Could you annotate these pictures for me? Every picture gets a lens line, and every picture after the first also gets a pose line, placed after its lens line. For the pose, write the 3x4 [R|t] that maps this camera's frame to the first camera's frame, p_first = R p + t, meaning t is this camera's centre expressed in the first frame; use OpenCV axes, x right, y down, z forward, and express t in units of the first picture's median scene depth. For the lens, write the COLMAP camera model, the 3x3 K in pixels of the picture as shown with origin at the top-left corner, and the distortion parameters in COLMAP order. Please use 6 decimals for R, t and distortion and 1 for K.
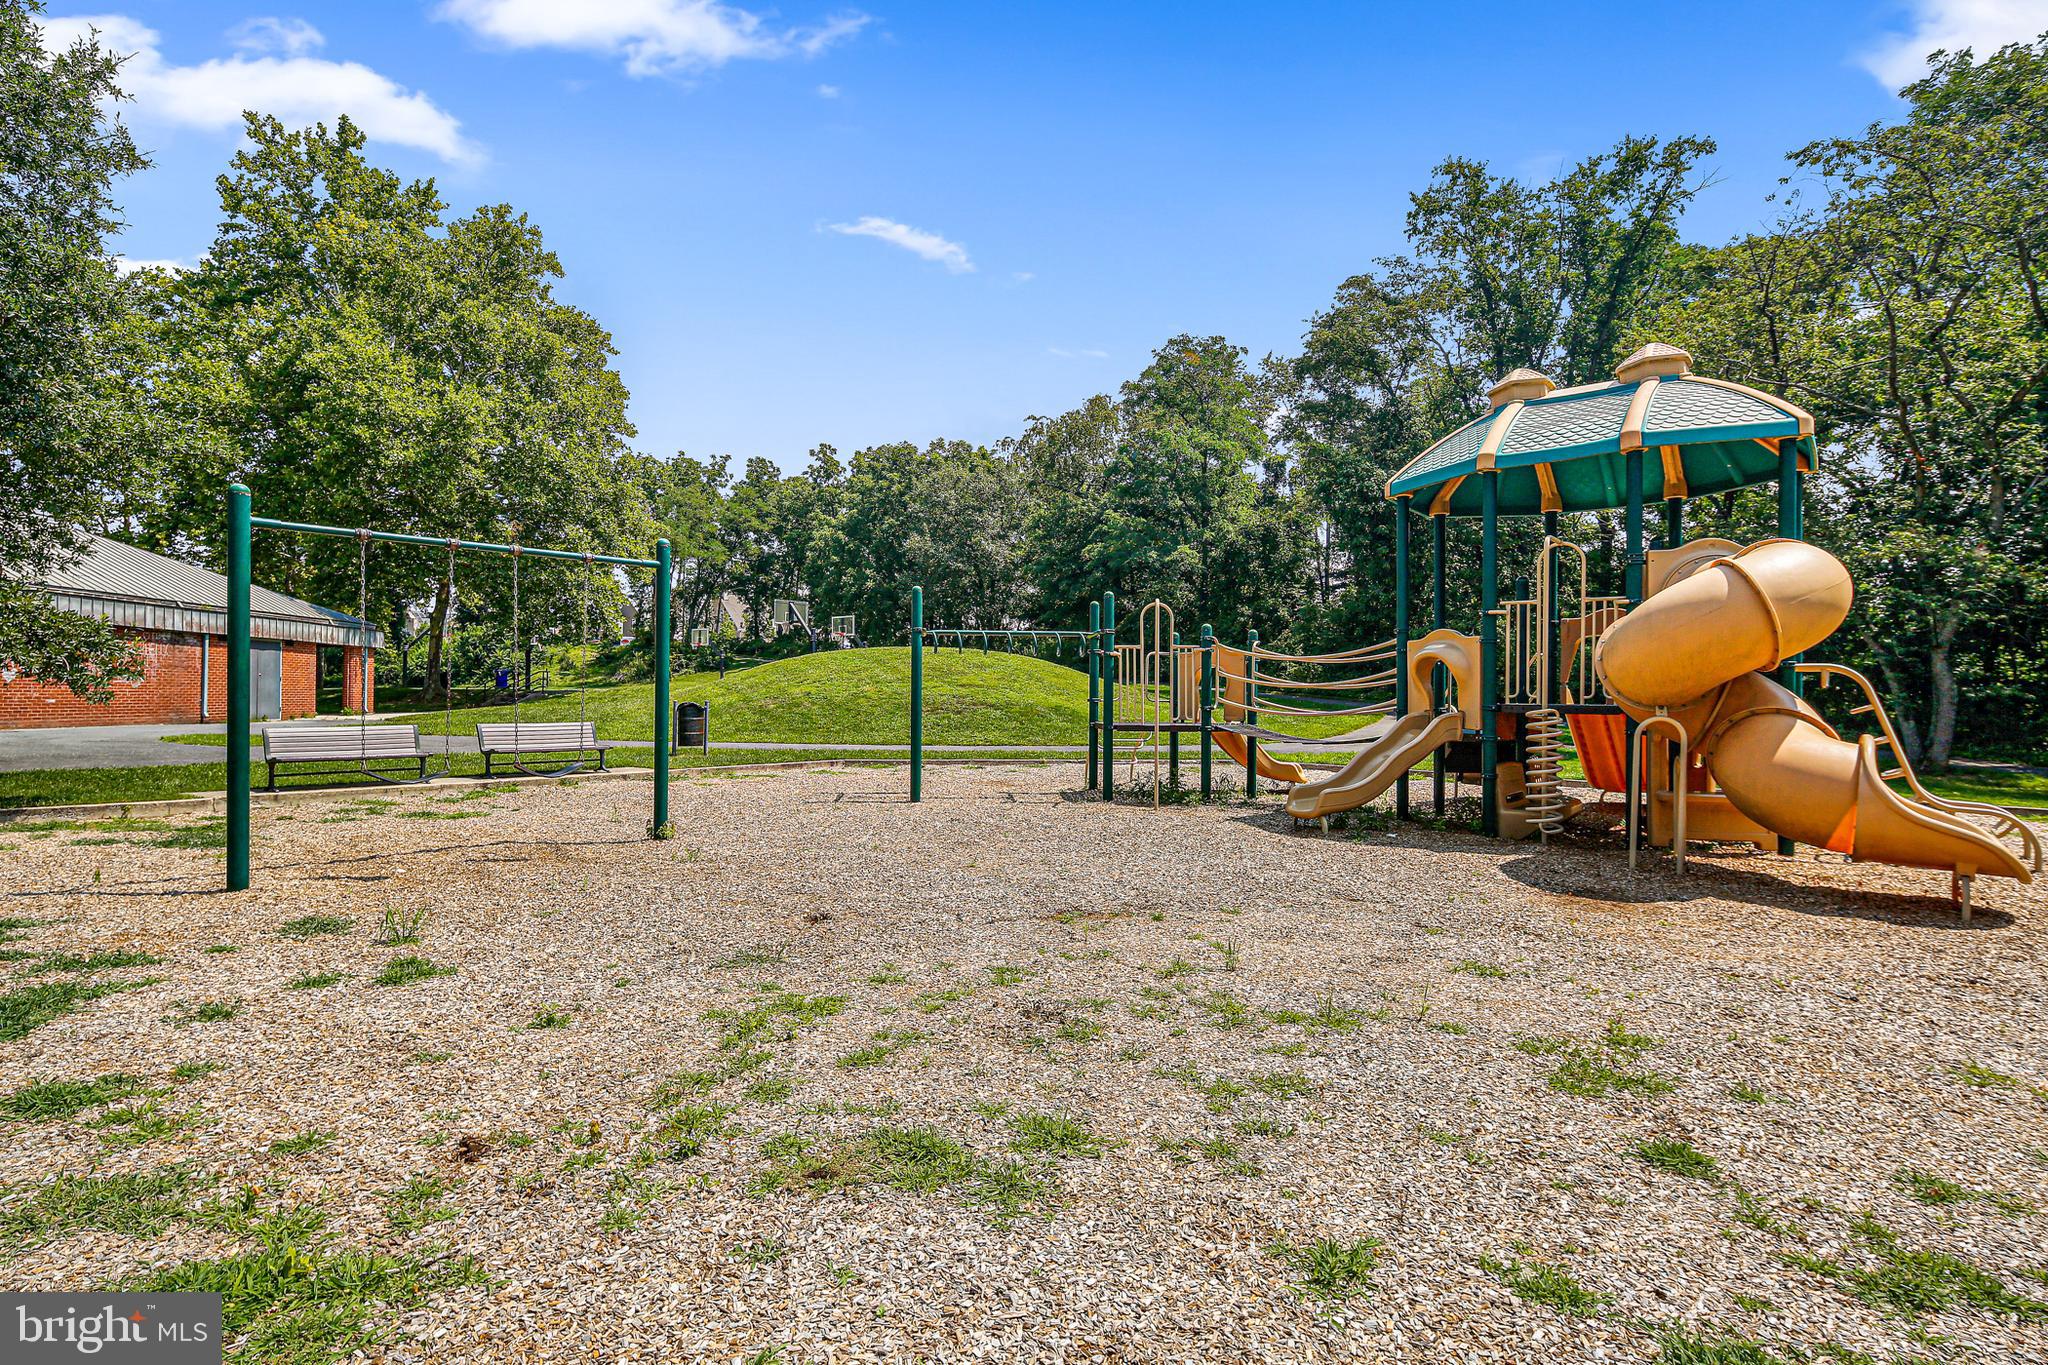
lens RADIAL K [[1013.8, 0, 1046.5], [0, 1013.8, 682.6], [0, 0, 1]] dist [-0.015995, -0.000060]
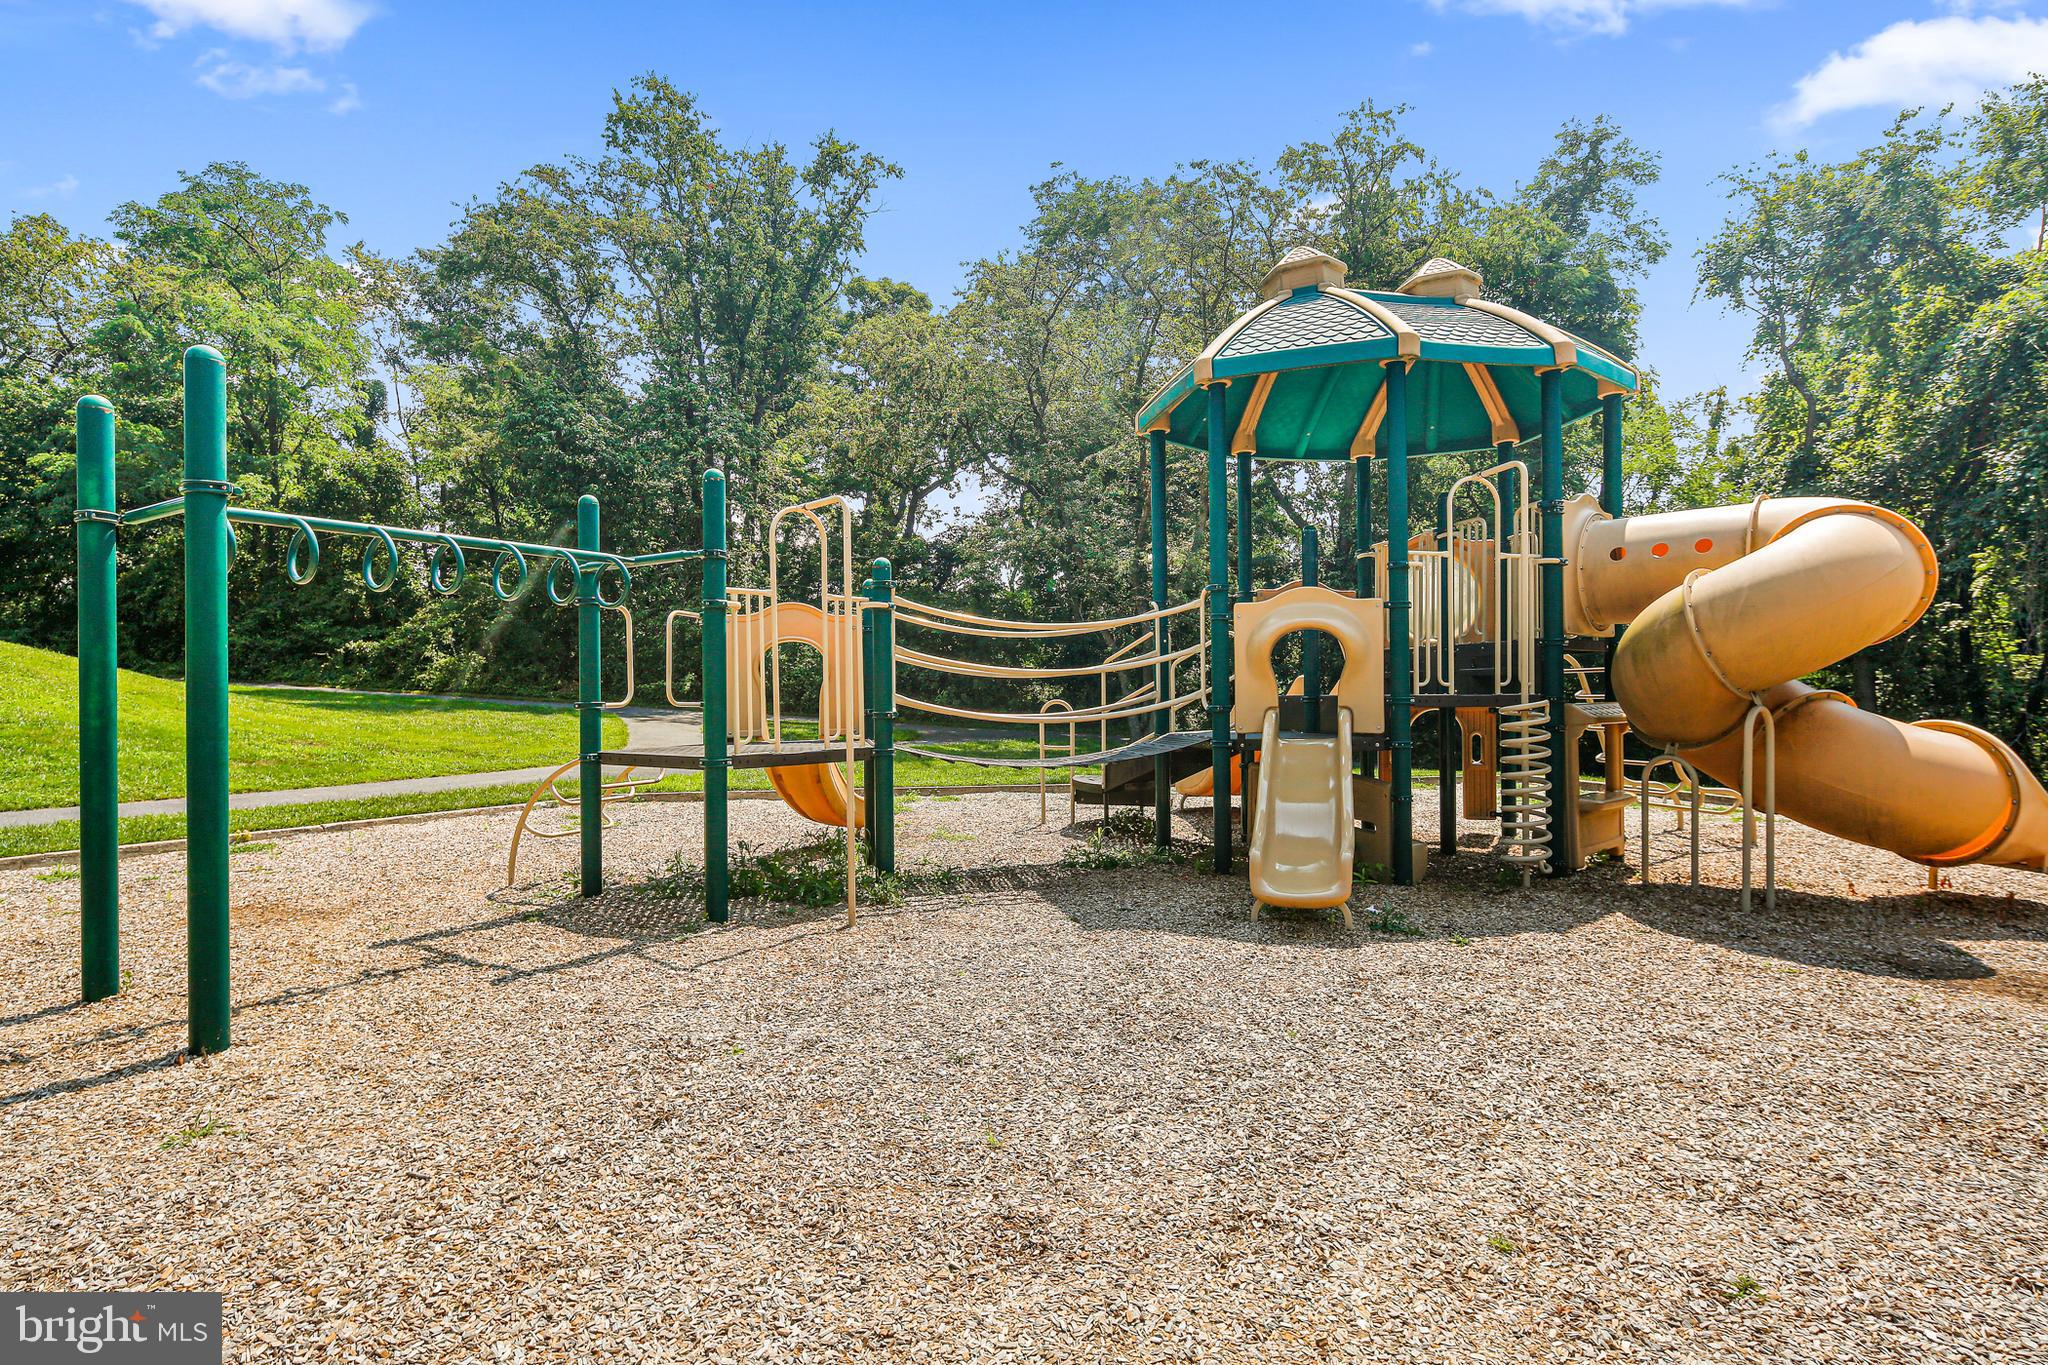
lens RADIAL K [[1013.8, 0, 1046.5], [0, 1013.8, 682.6], [0, 0, 1]] dist [-0.015995, -0.000060]
pose [[0.613948, 0.003339, 0.789339, -0.066704], [-0.000383, 0.999992, -0.003932, 0.003825], [-0.789346, 0.002112, 0.613945, 0.194087]]
